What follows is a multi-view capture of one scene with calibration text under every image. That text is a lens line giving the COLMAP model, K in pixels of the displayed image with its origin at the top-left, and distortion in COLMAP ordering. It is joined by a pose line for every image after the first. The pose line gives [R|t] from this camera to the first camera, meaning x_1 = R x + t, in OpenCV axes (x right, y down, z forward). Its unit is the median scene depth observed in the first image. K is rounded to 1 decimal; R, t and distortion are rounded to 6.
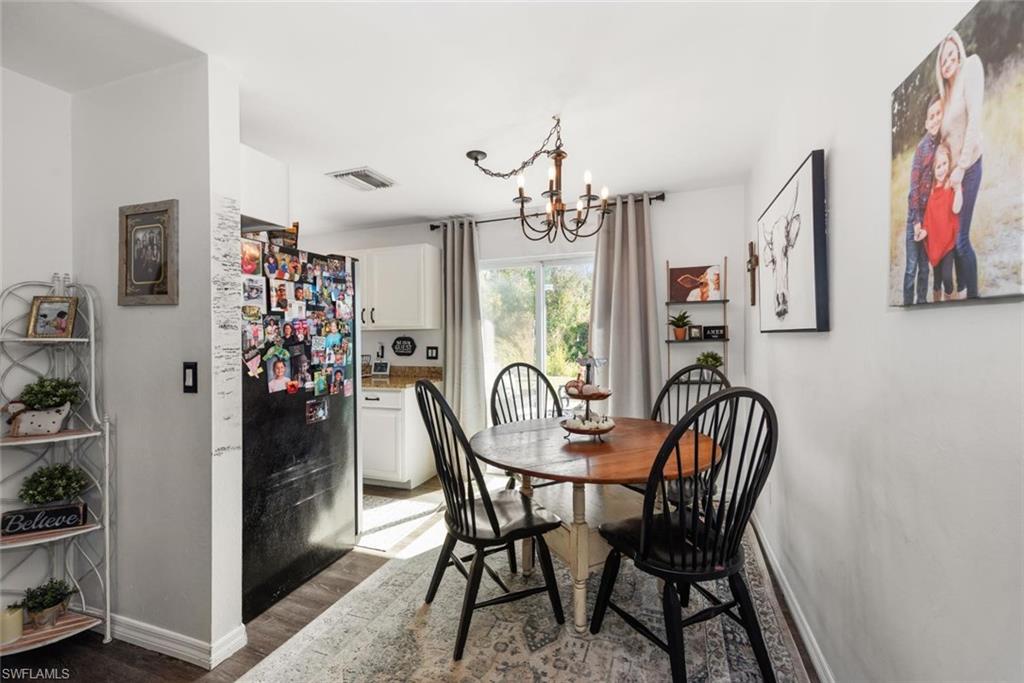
lens RADIAL K [[419.3, 0, 511.1], [0, 419.3, 338.4], [0, 0, 1]] dist [0.013316, -0.003185]
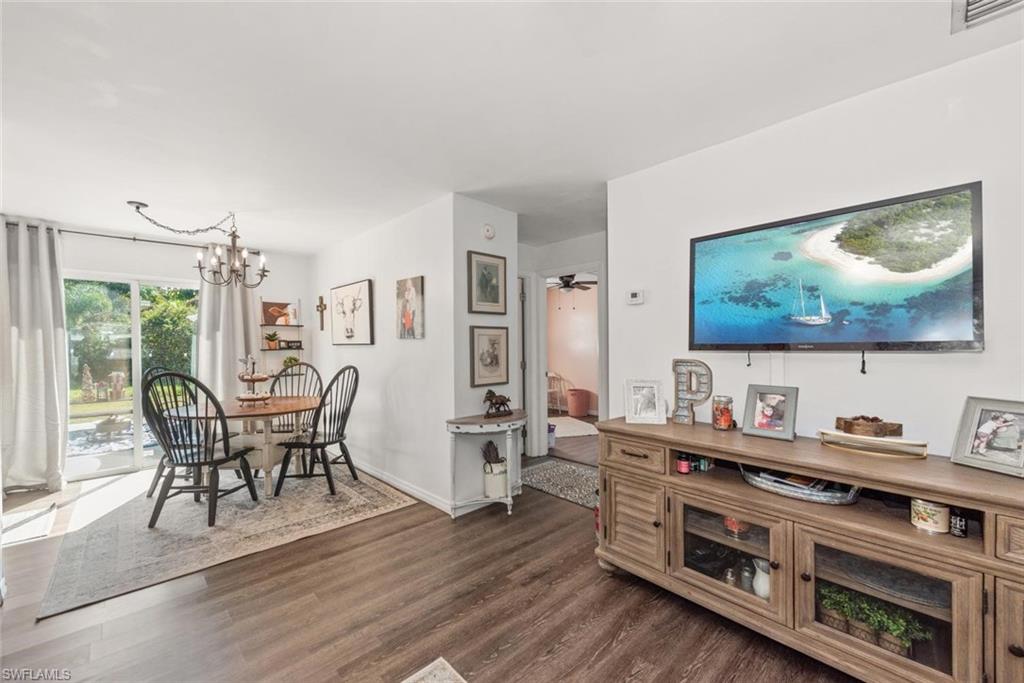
lens RADIAL K [[419.3, 0, 518.0], [0, 419.3, 342.7], [0, 0, 1]] dist [0.013316, -0.003185]
pose [[0.421057, 0.019130, 0.906833, -0.688268], [0.001188, 0.999765, -0.021643, 0.016114], [-0.907034, 0.010190, 0.420935, -0.524547]]
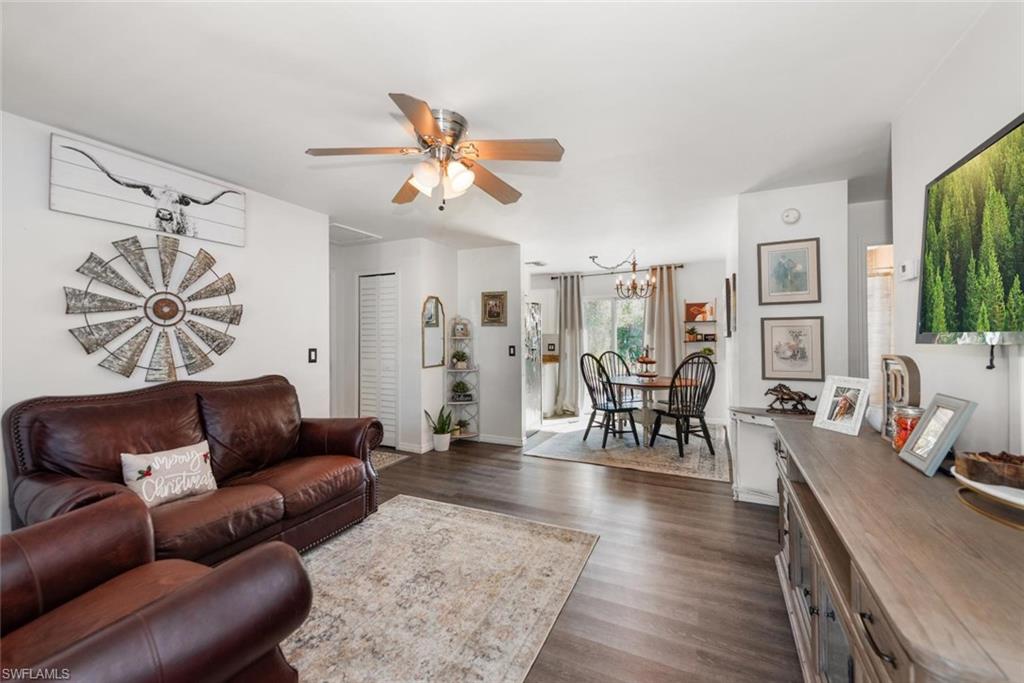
lens RADIAL K [[419.3, 0, 498.7], [0, 419.3, 326.0], [0, 0, 1]] dist [0.013316, -0.003185]
pose [[0.994302, 0.004943, -0.106481, -0.305846], [-0.008901, 0.999286, -0.036723, 0.015759], [0.106223, 0.037461, 0.993636, -1.133434]]
